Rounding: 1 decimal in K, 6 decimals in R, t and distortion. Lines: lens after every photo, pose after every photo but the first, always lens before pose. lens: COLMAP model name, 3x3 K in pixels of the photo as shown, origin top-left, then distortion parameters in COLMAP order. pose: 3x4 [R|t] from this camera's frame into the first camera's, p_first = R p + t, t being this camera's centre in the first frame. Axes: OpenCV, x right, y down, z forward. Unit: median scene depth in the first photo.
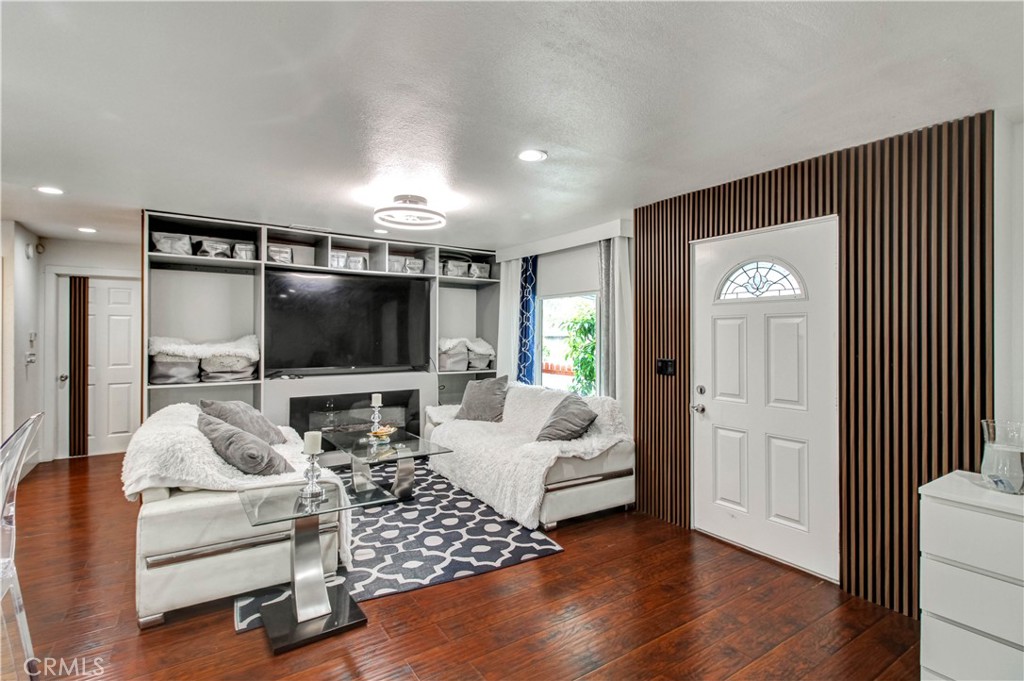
lens RADIAL K [[482.3, 0, 509.6], [0, 482.3, 336.2], [0, 0, 1]] dist [0.066496, -0.000087]
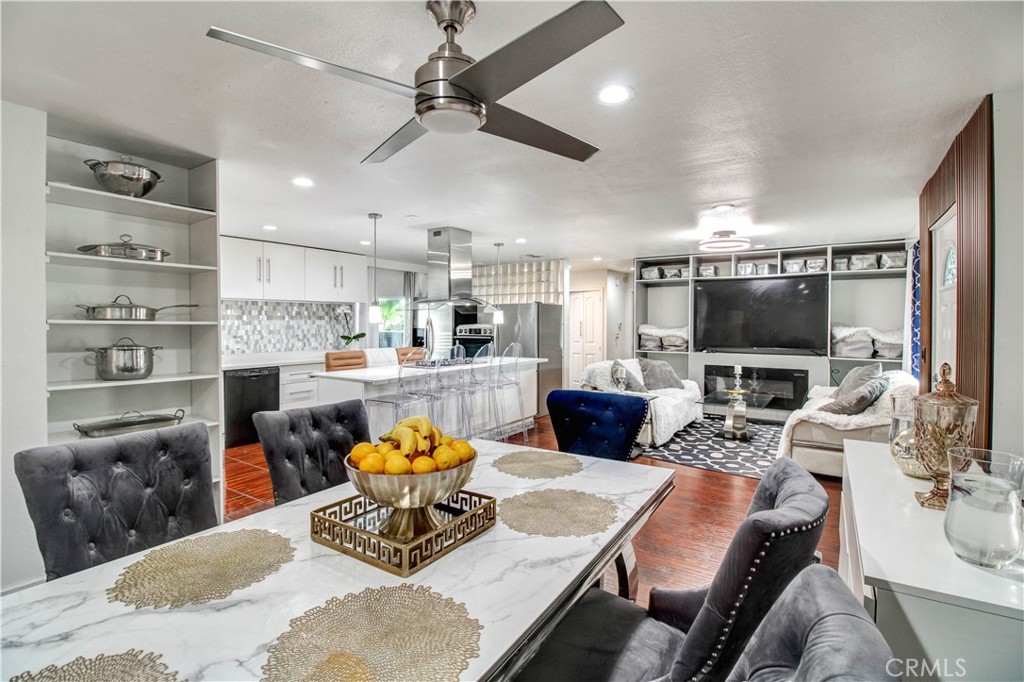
lens RADIAL K [[475.9, 0, 519.7], [0, 475.9, 331.3], [0, 0, 1]] dist [-0.000425, -0.000473]
pose [[0.404281, 0.015039, -0.914511, 0.577027], [-0.006386, 0.999887, 0.013620, 0.003189], [0.914613, 0.000334, 0.404331, -0.110236]]
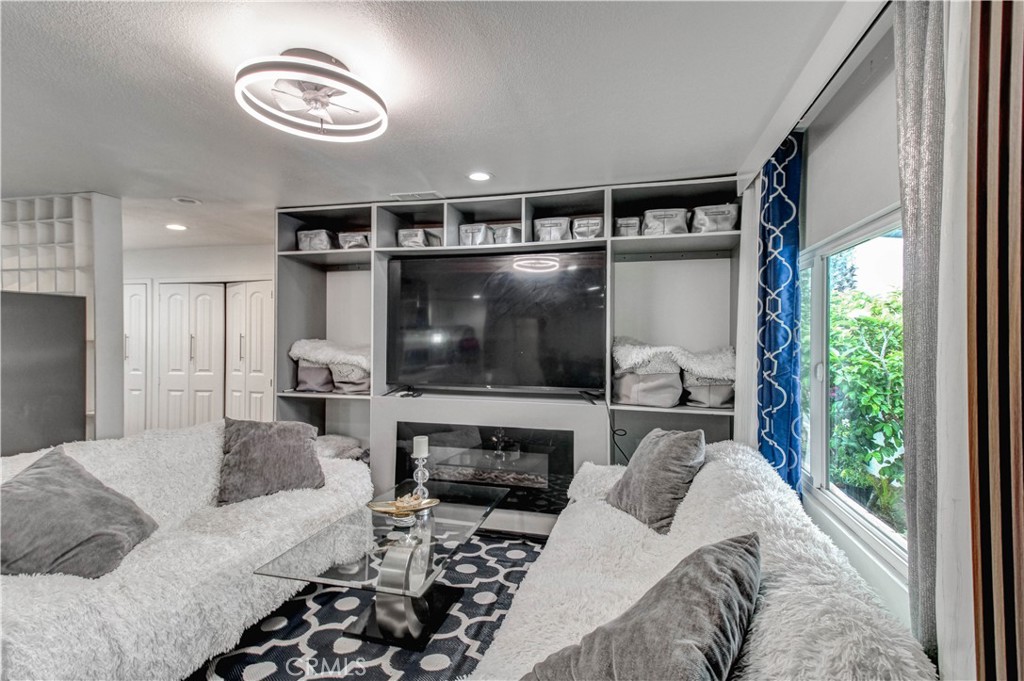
lens RADIAL K [[482.3, 0, 509.6], [0, 482.3, 336.2], [0, 0, 1]] dist [0.066496, -0.000087]
pose [[0.677732, -0.000652, -0.735308, 0.197426], [-0.008306, 0.999929, -0.008542, -0.002193], [0.735262, 0.011896, 0.677679, 0.522797]]
